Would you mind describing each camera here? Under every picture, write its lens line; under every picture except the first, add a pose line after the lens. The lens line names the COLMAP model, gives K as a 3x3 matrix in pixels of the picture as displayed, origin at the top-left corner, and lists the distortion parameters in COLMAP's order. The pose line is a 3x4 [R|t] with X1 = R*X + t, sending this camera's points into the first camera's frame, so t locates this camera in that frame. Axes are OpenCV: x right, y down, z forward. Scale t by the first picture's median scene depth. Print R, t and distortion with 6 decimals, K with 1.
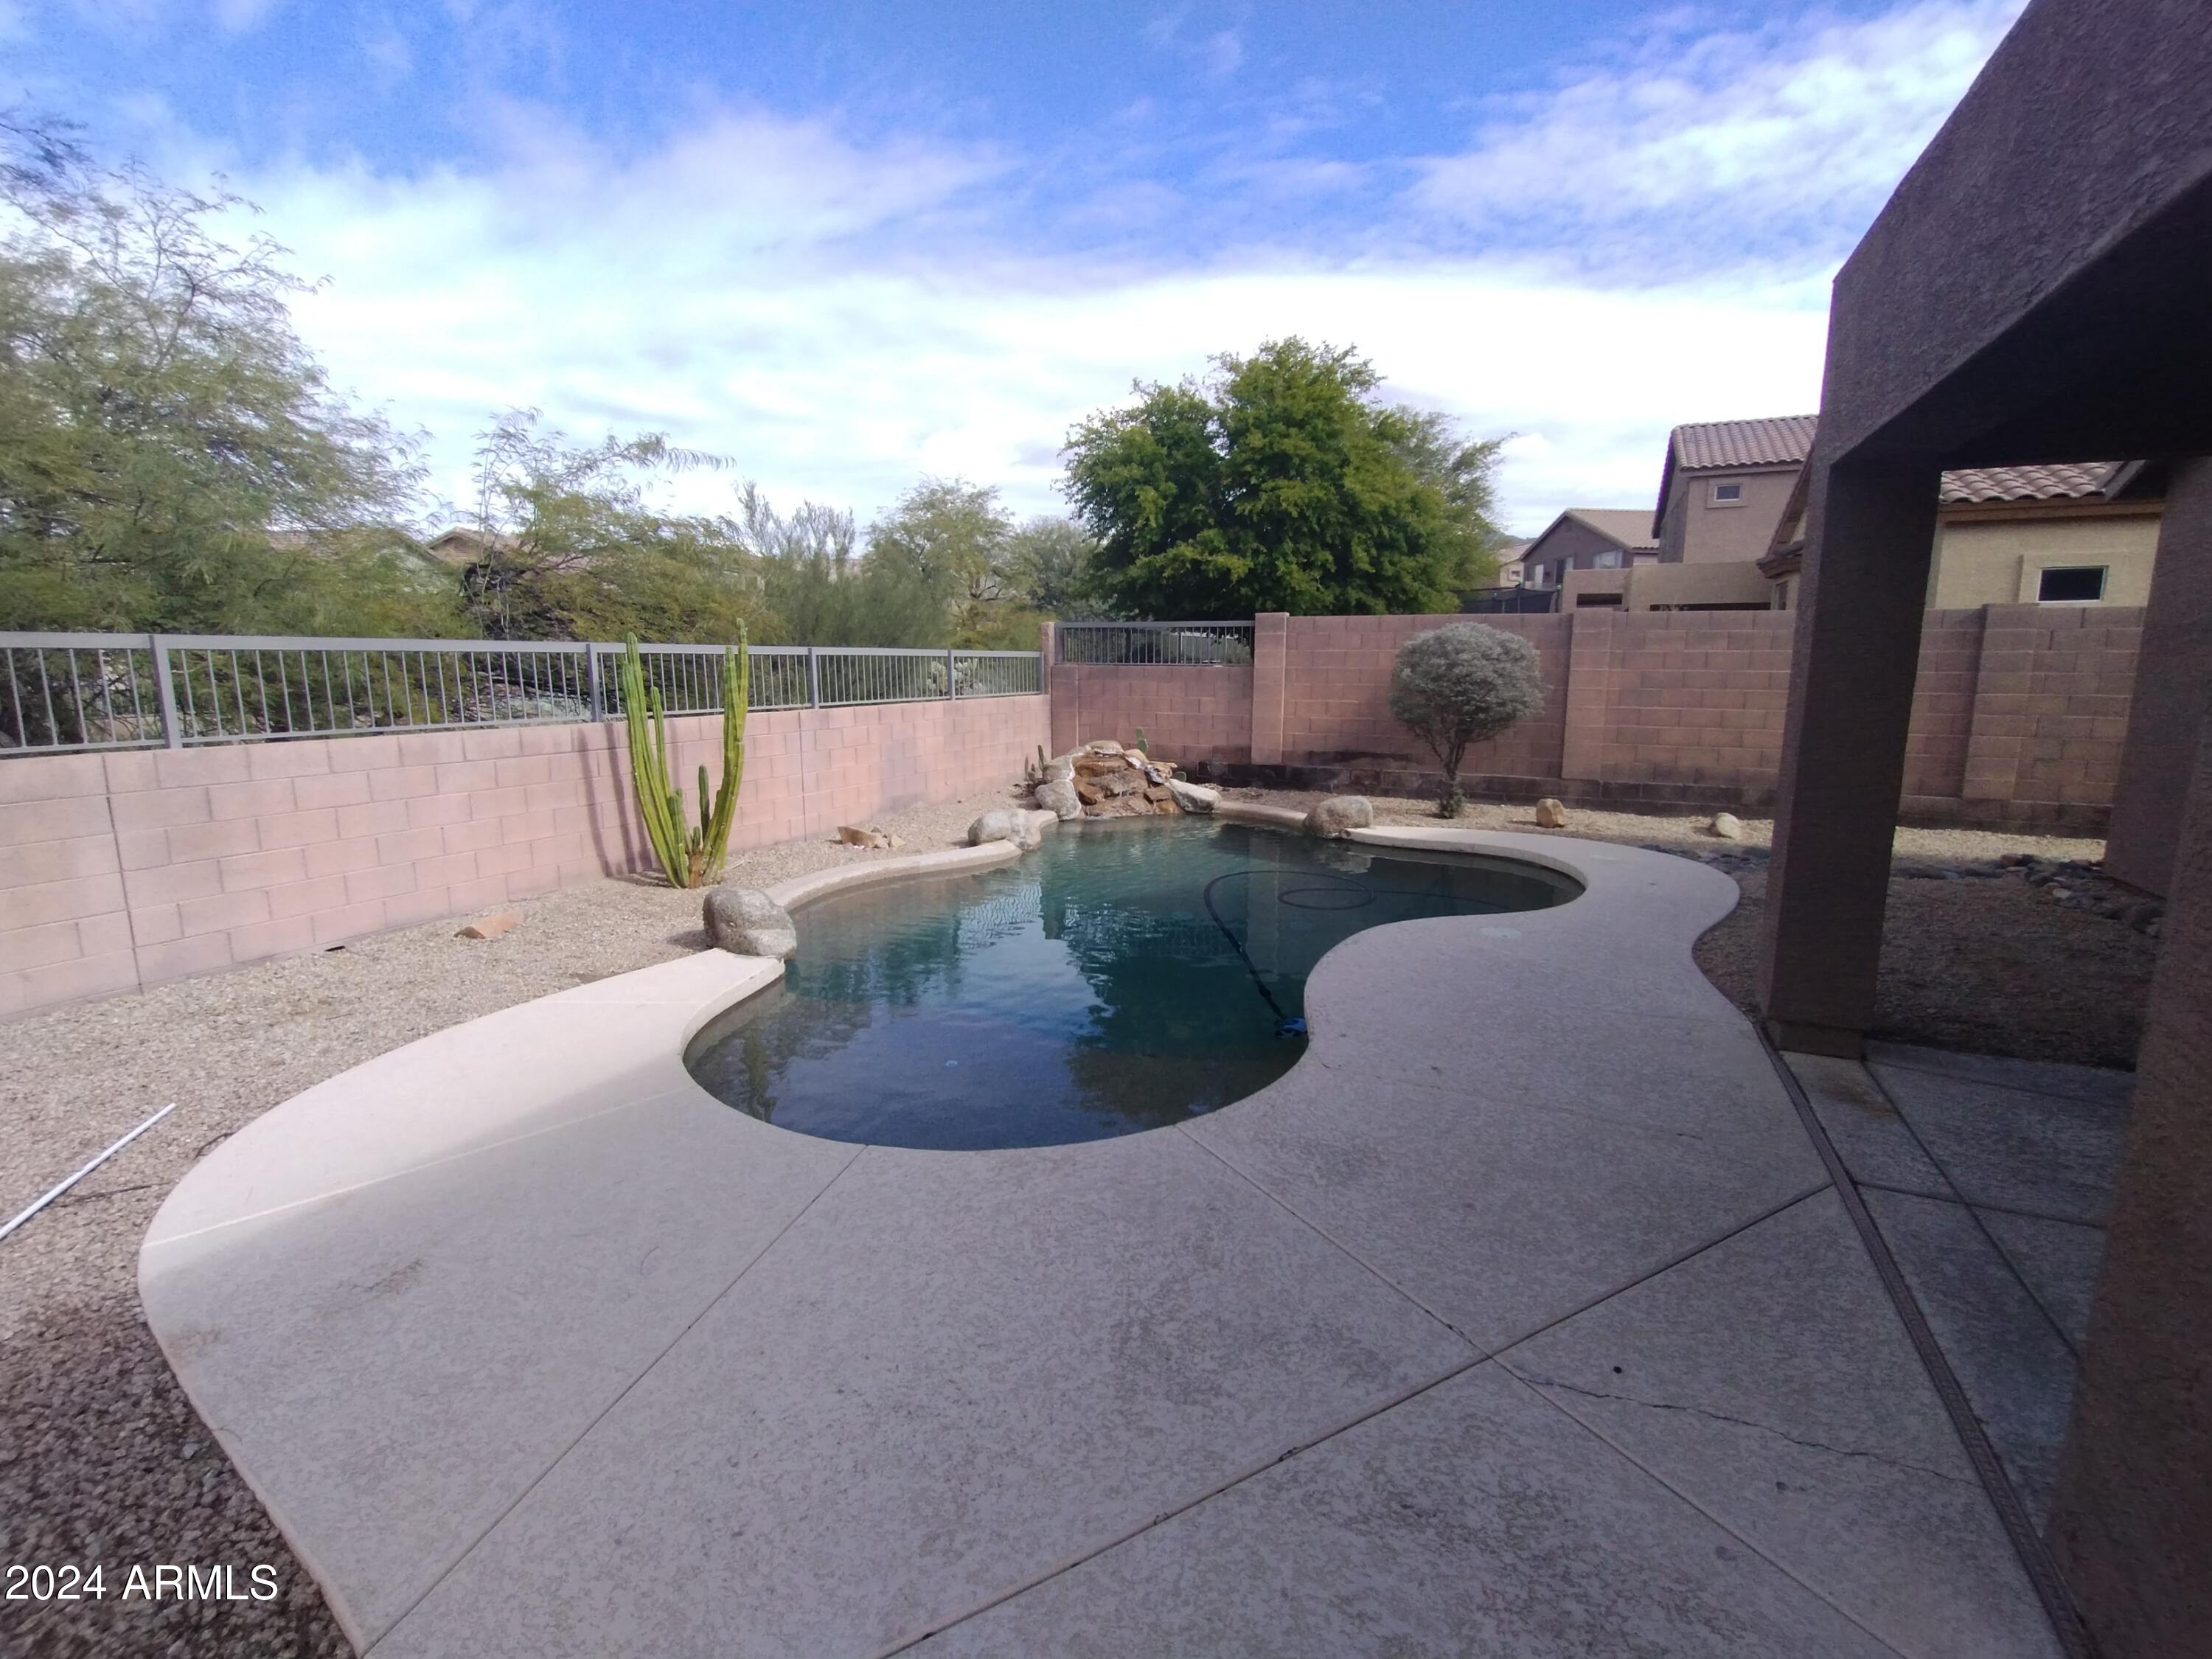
lens RADIAL K [[1005.9, 0, 1106.8], [0, 1005.9, 830.2], [0, 0, 1]] dist [-0.001194, -0.000239]
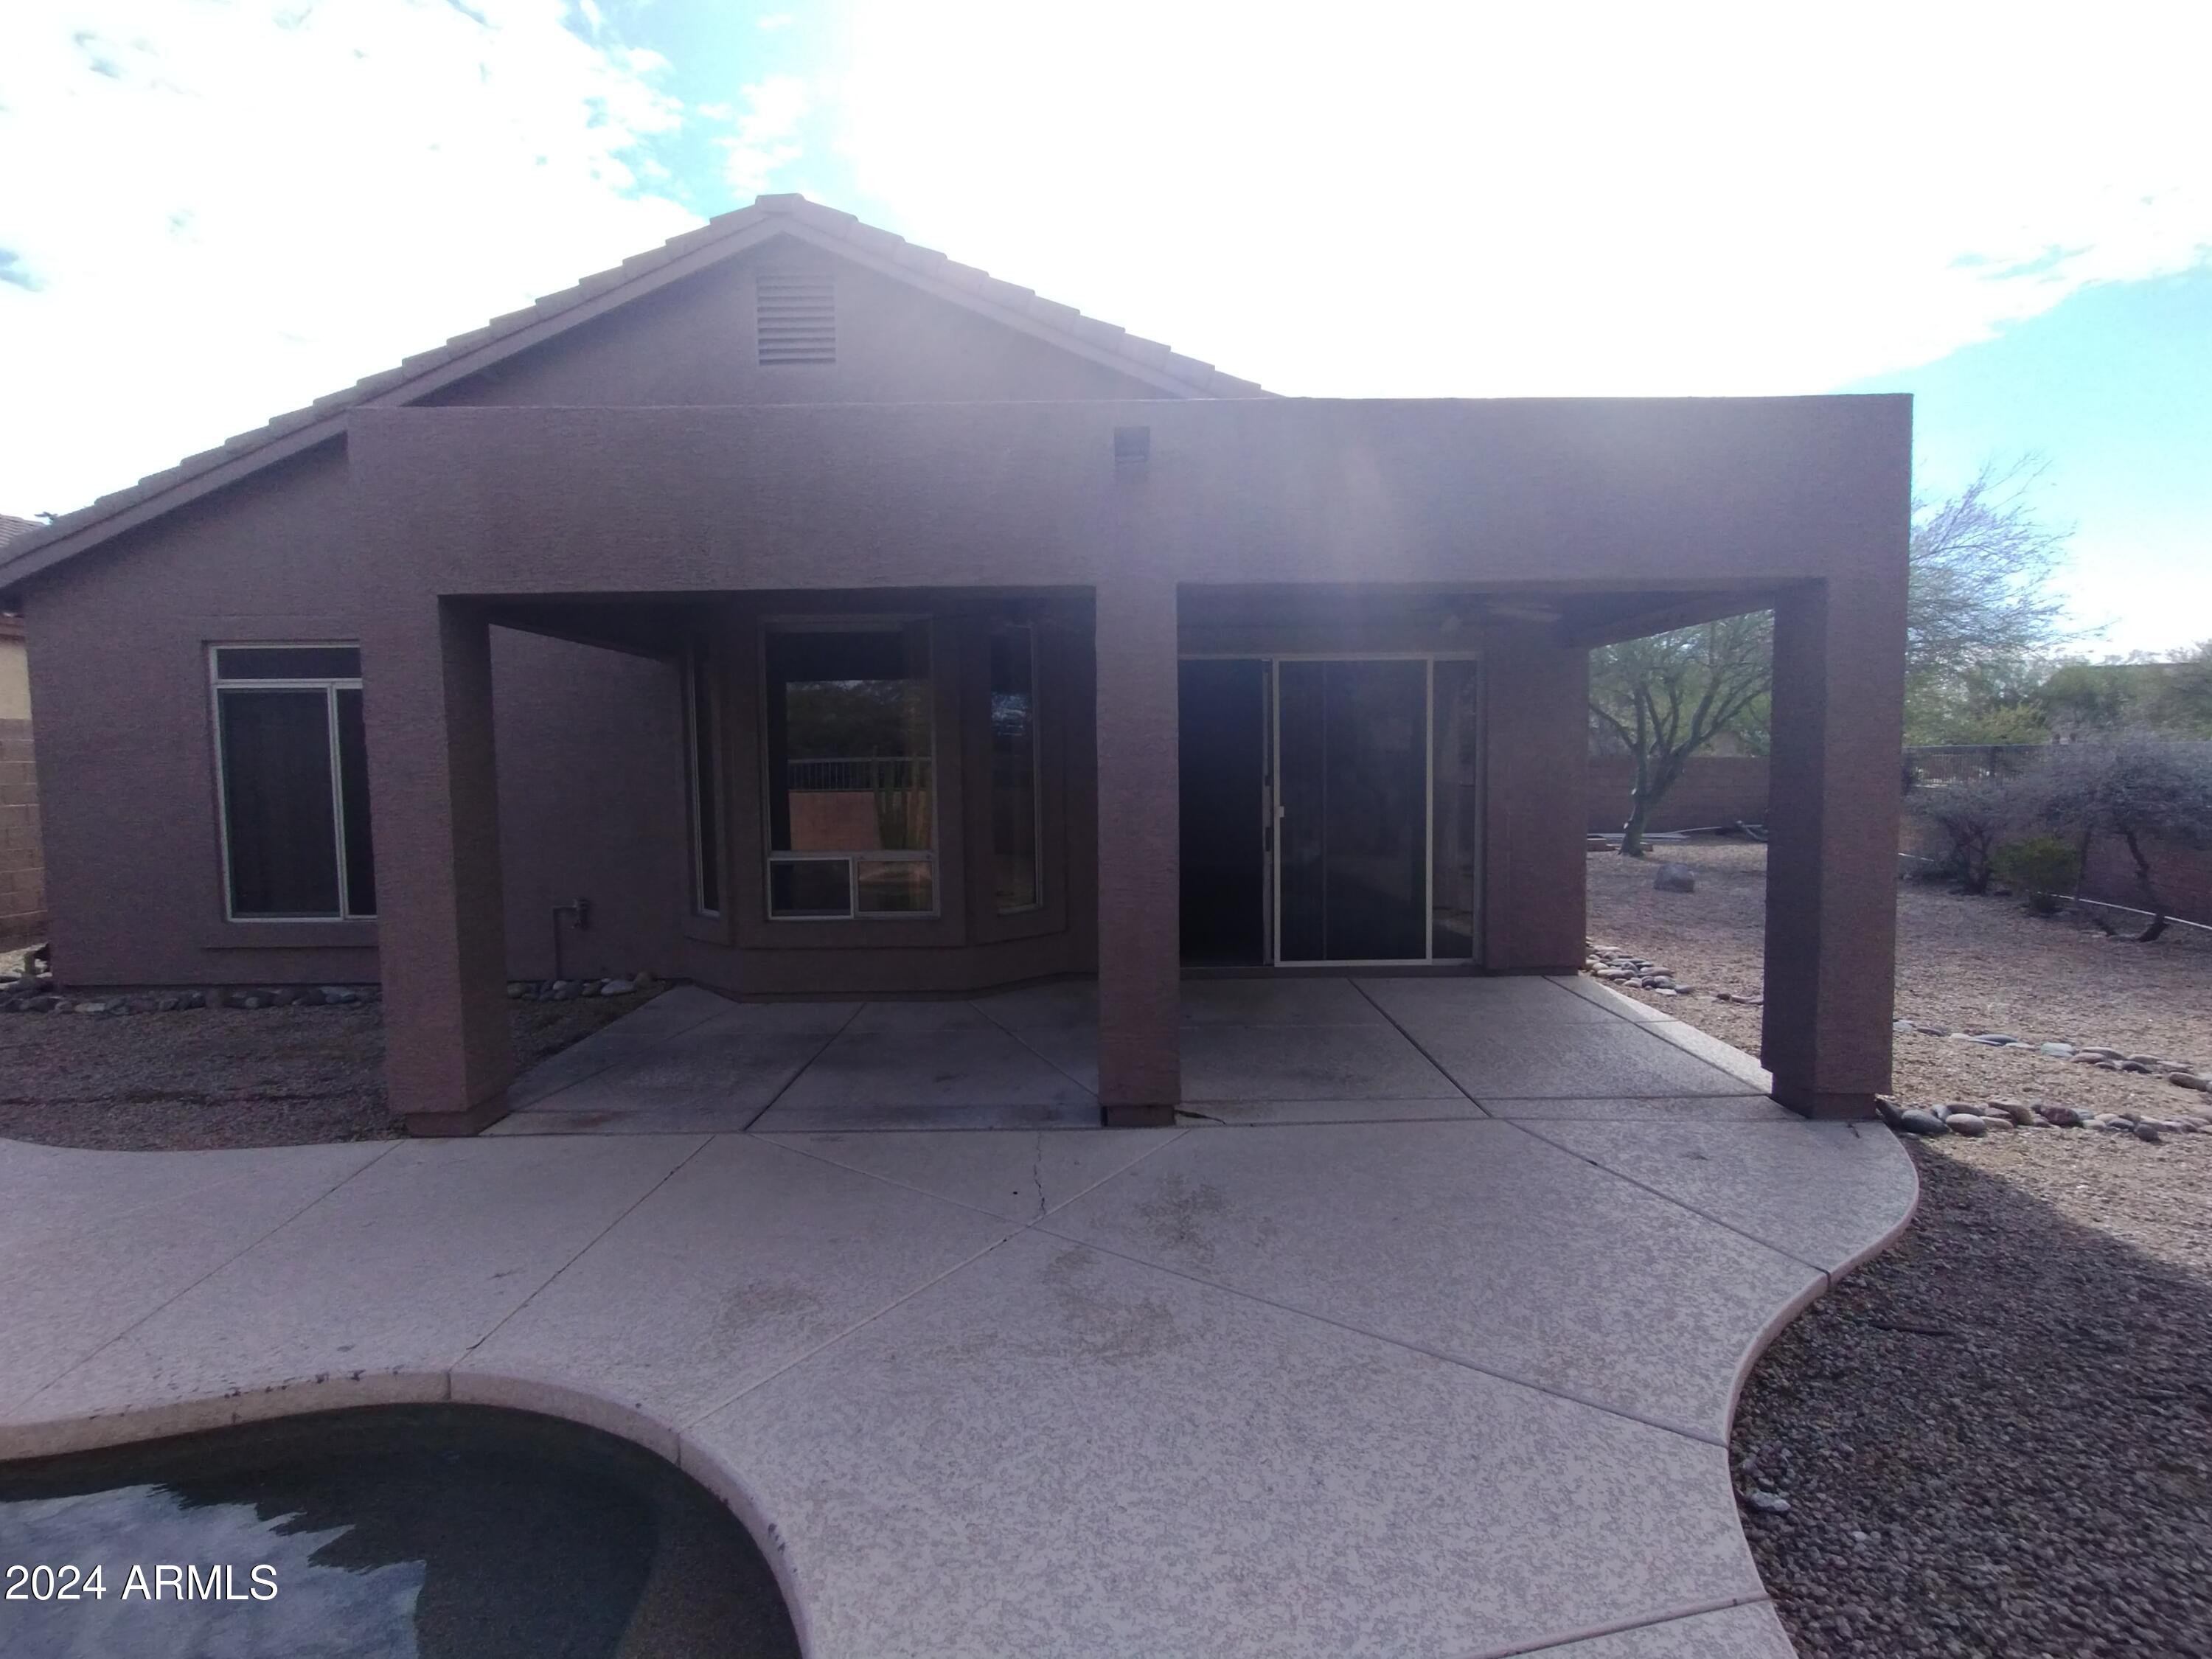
lens RADIAL K [[1005.9, 0, 1108.2], [0, 1005.9, 822.7], [0, 0, 1]] dist [-0.001194, -0.000239]
pose [[-0.419651, -0.058442, 0.905802, -0.966937], [0.164490, 0.976506, 0.139211, -0.247422], [-0.892657, 0.207415, -0.400179, 1.333954]]
